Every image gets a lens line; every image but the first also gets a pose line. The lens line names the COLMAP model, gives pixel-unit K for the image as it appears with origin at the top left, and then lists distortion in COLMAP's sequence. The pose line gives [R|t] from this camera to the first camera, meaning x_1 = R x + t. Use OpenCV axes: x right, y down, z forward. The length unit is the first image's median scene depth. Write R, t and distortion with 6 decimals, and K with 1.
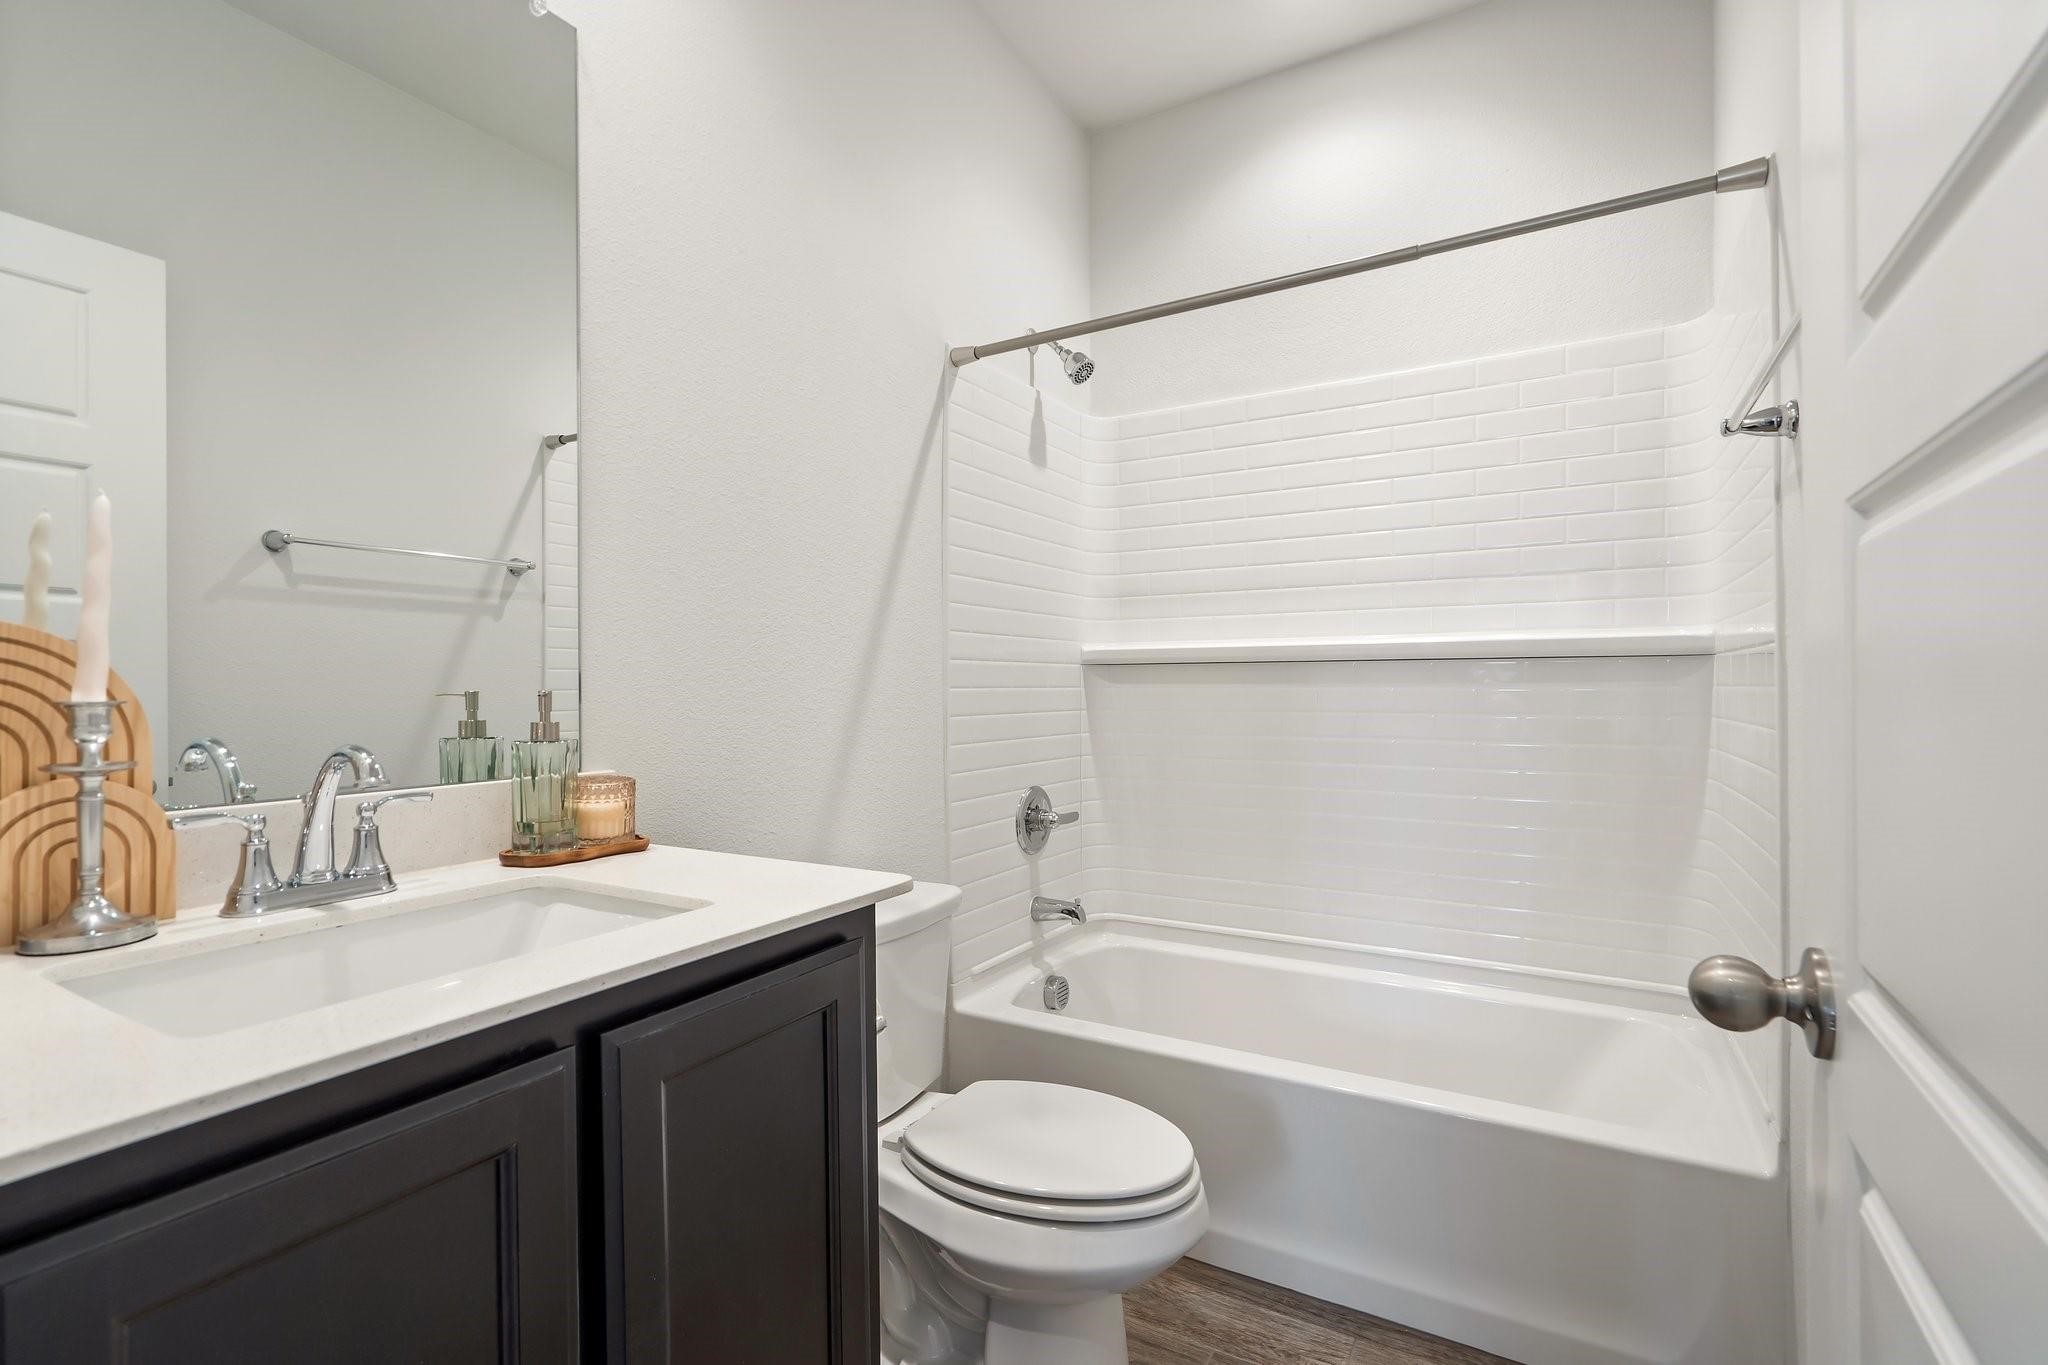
lens RADIAL K [[942.5, 0, 1017.7], [0, 942.5, 682.4], [0, 0, 1]] dist [0.001691, 0.000294]
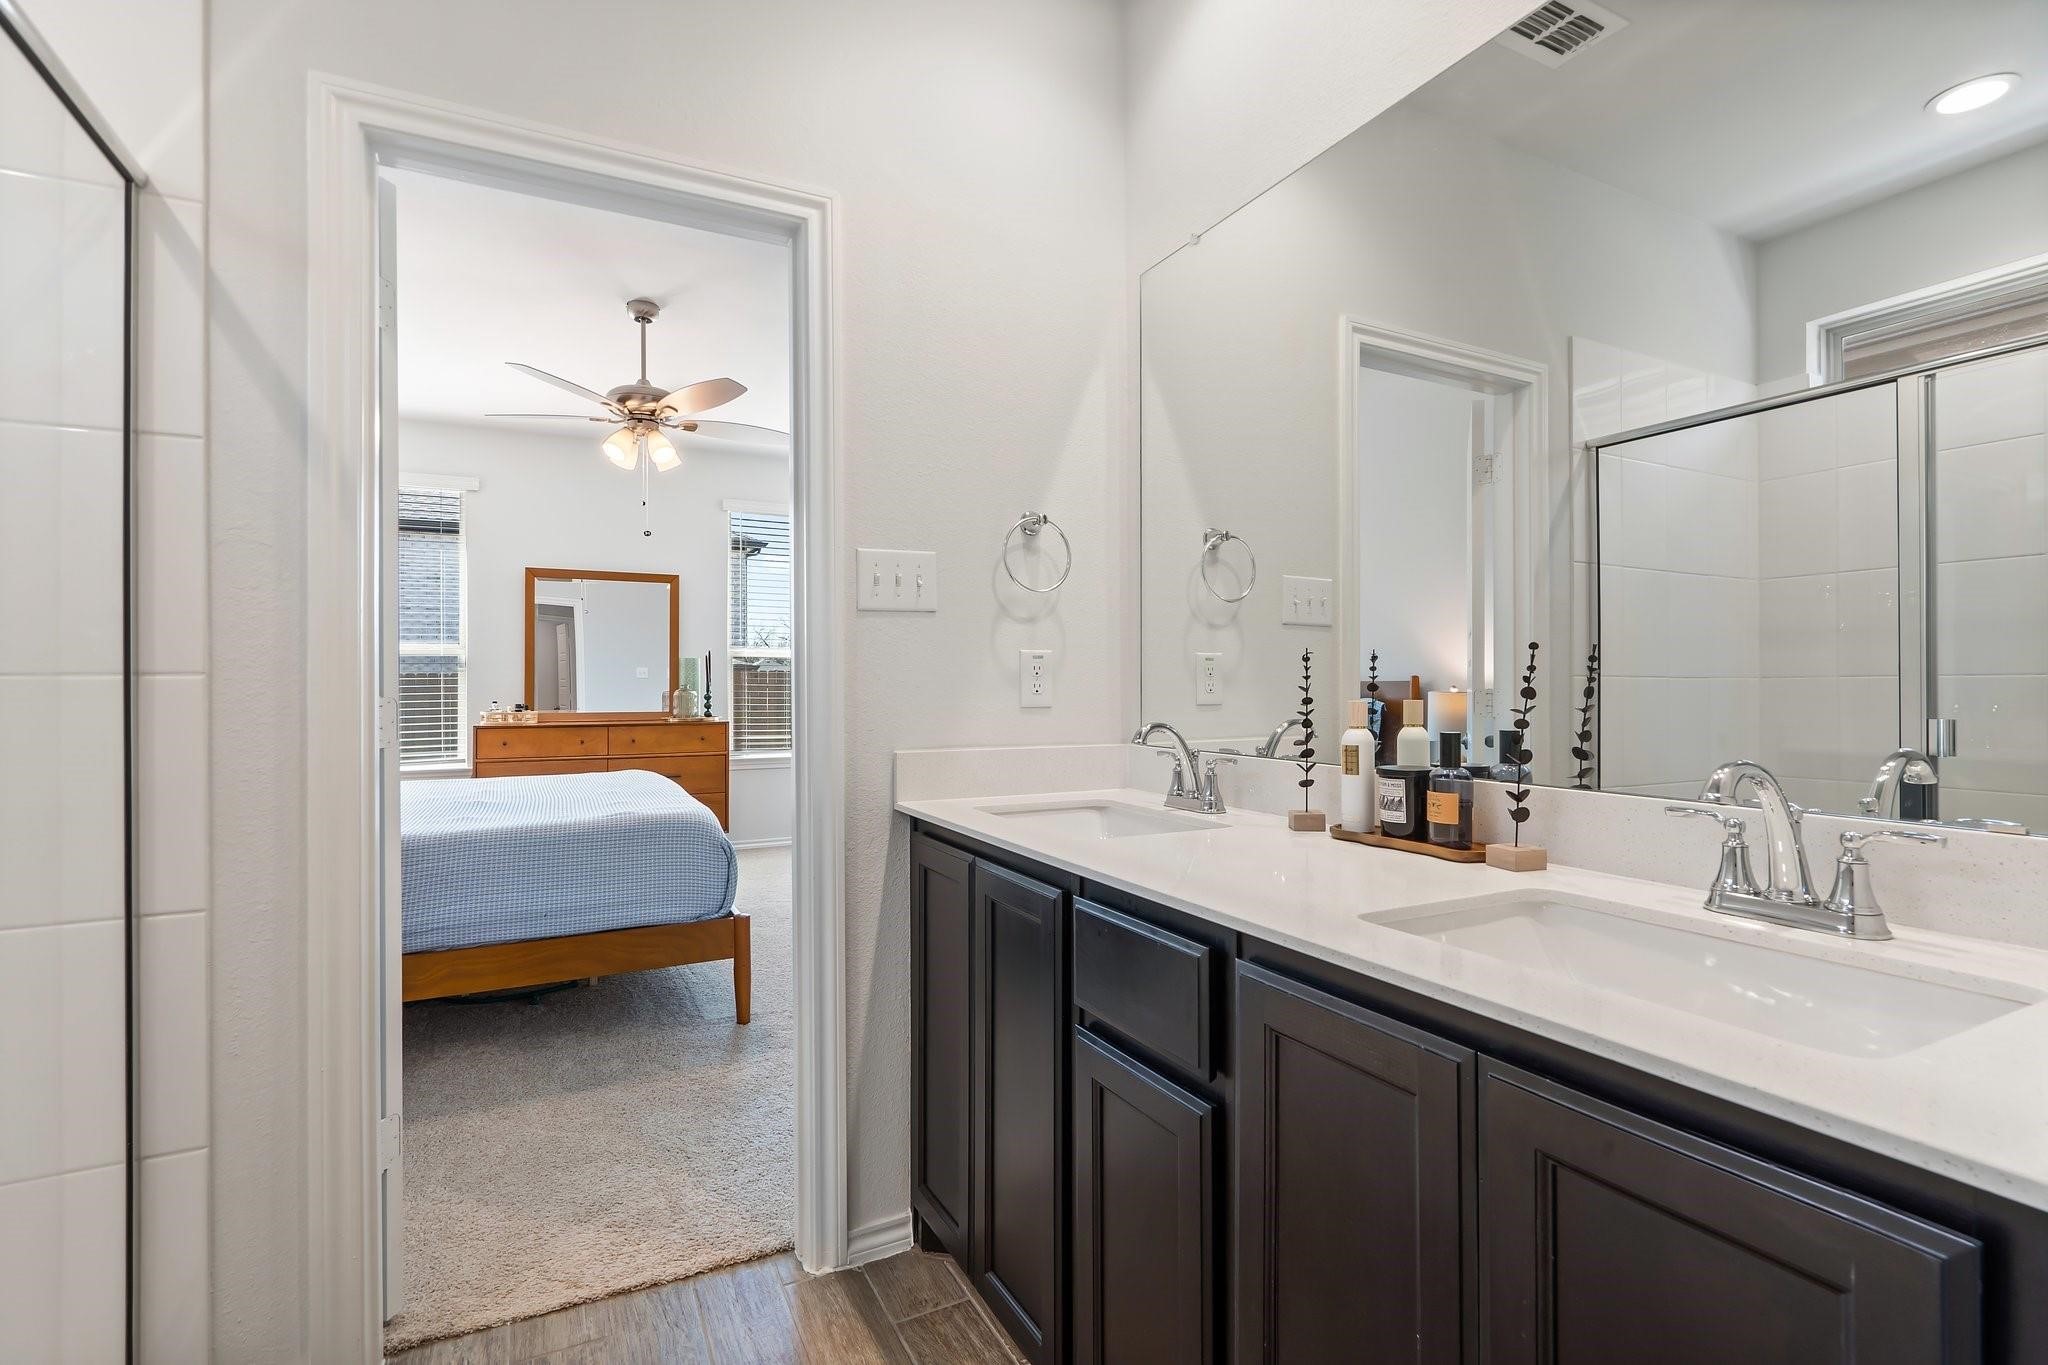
lens RADIAL K [[942.5, 0, 1017.7], [0, 942.5, 682.4], [0, 0, 1]] dist [0.001691, 0.000294]
pose [[-0.527485, 0.001118, -0.849563, 0.615236], [0.005166, 0.999985, -0.001892, -0.021679], [0.849548, -0.005386, -0.527483, 1.003042]]
